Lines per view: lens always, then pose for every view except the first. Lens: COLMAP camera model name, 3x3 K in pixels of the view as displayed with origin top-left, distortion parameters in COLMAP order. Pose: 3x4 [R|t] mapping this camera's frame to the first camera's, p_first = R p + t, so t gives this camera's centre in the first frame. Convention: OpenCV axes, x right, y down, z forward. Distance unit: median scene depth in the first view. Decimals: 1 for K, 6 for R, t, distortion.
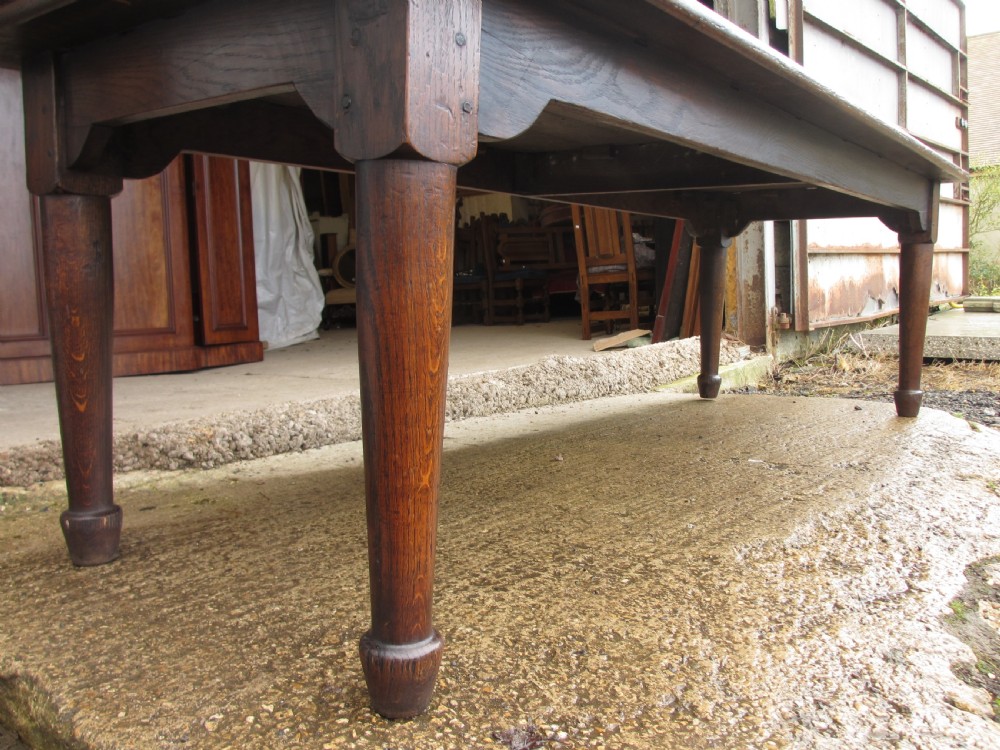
lens RADIAL K [[843.2, 0, 505.8], [0, 843.2, 380.0], [0, 0, 1]] dist [-0.052186, 0.012246]
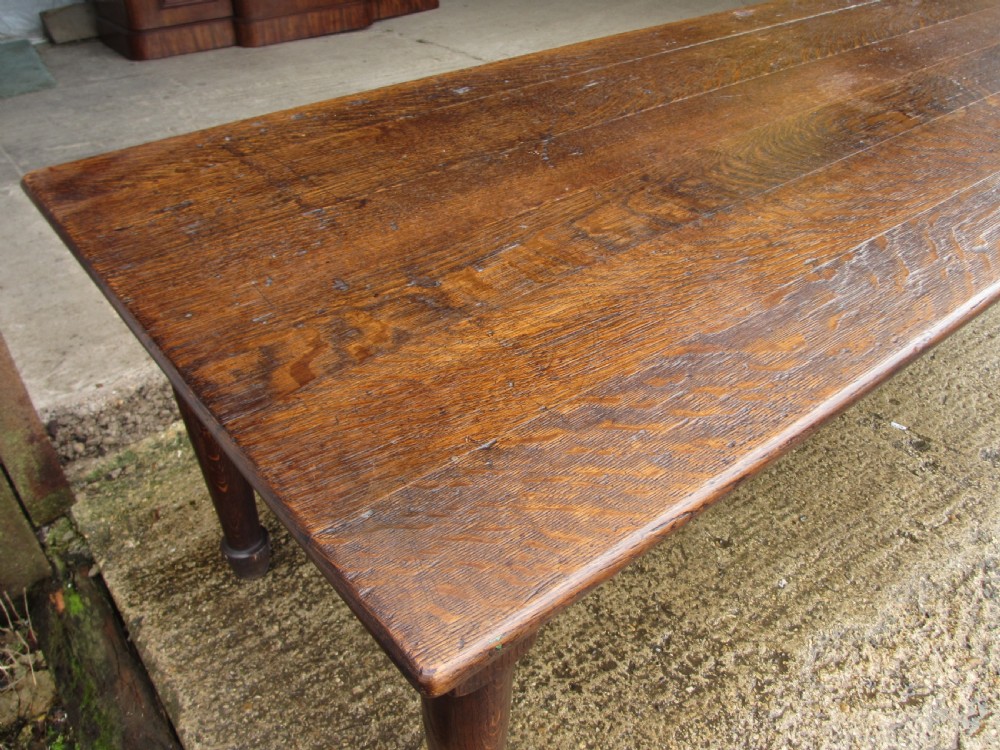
lens RADIAL K [[844.2, 0, 504.7], [0, 844.2, 377.2], [0, 0, 1]] dist [-0.051313, 0.017544]
pose [[0.972517, 0.148854, -0.179033, 0.026702], [-0.038595, 0.861364, 0.506519, -0.462349], [0.229610, -0.485689, 0.843437, 0.137427]]
